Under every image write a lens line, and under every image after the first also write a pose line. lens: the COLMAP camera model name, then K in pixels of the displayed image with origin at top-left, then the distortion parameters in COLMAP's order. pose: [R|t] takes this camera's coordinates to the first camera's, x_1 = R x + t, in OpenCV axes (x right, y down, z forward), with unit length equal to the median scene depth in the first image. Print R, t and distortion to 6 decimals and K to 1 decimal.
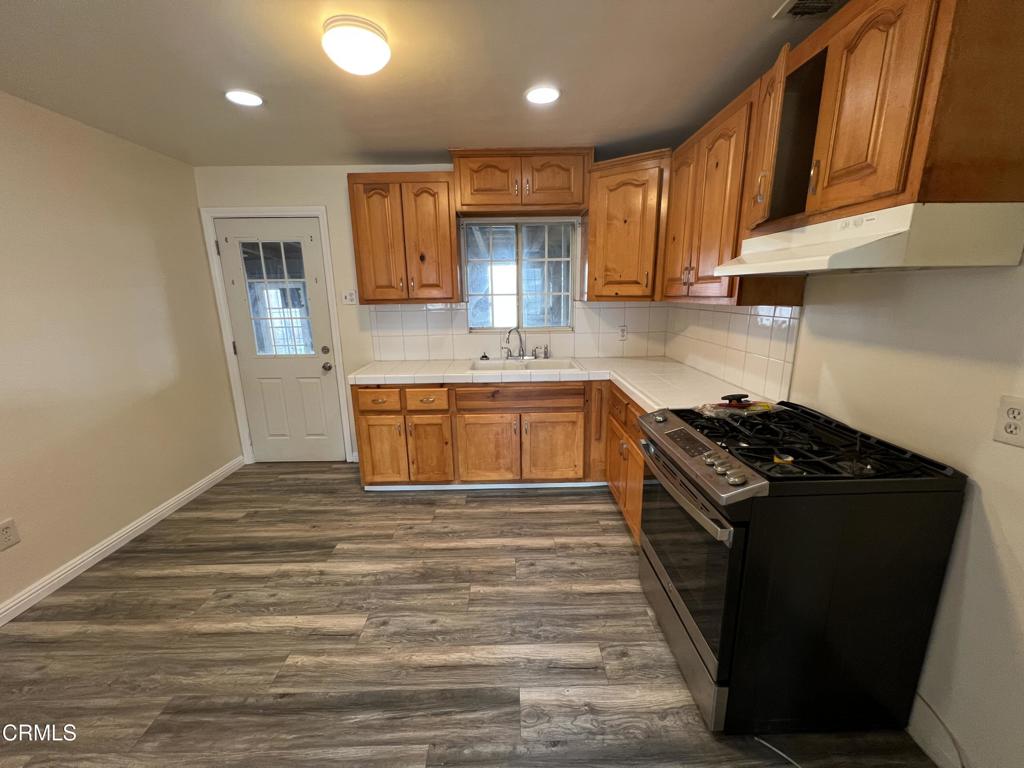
lens RADIAL K [[408.7, 0, 513.7], [0, 408.7, 384.3], [0, 0, 1]] dist [-0.002019, -0.000123]
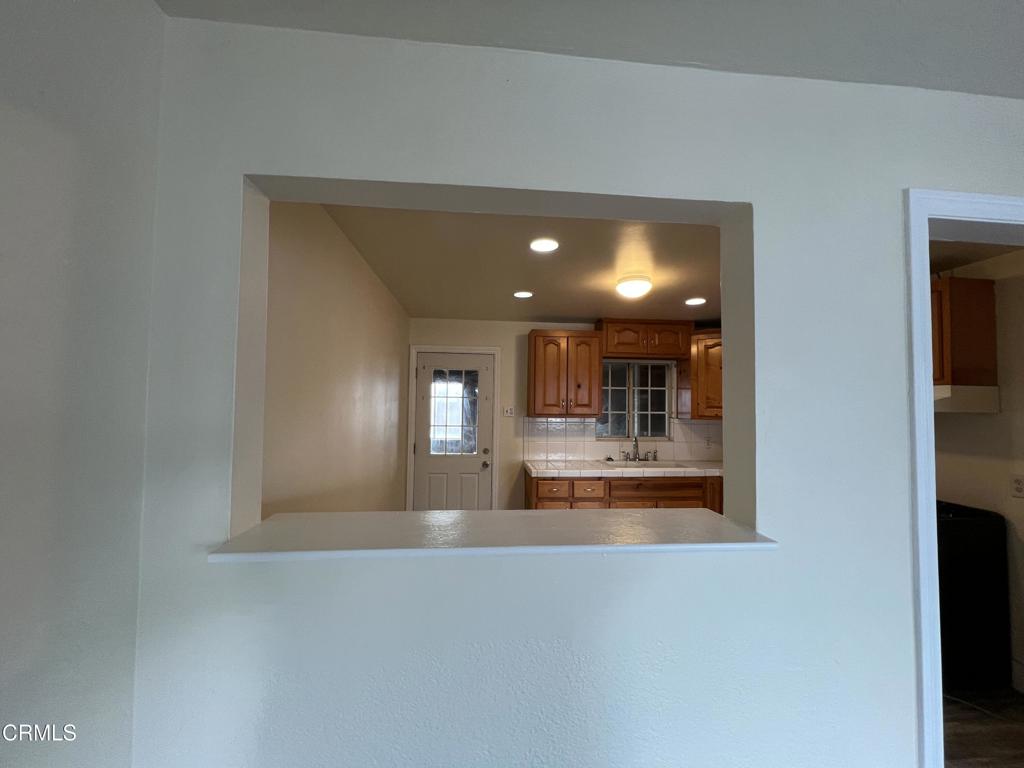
lens RADIAL K [[408.7, 0, 514.0], [0, 408.7, 383.6], [0, 0, 1]] dist [-0.002019, -0.000123]
pose [[0.996462, 0.032335, 0.077572, -0.583672], [-0.010414, 0.963412, -0.267823, 0.065181], [-0.083394, 0.266068, 0.960340, -0.353444]]
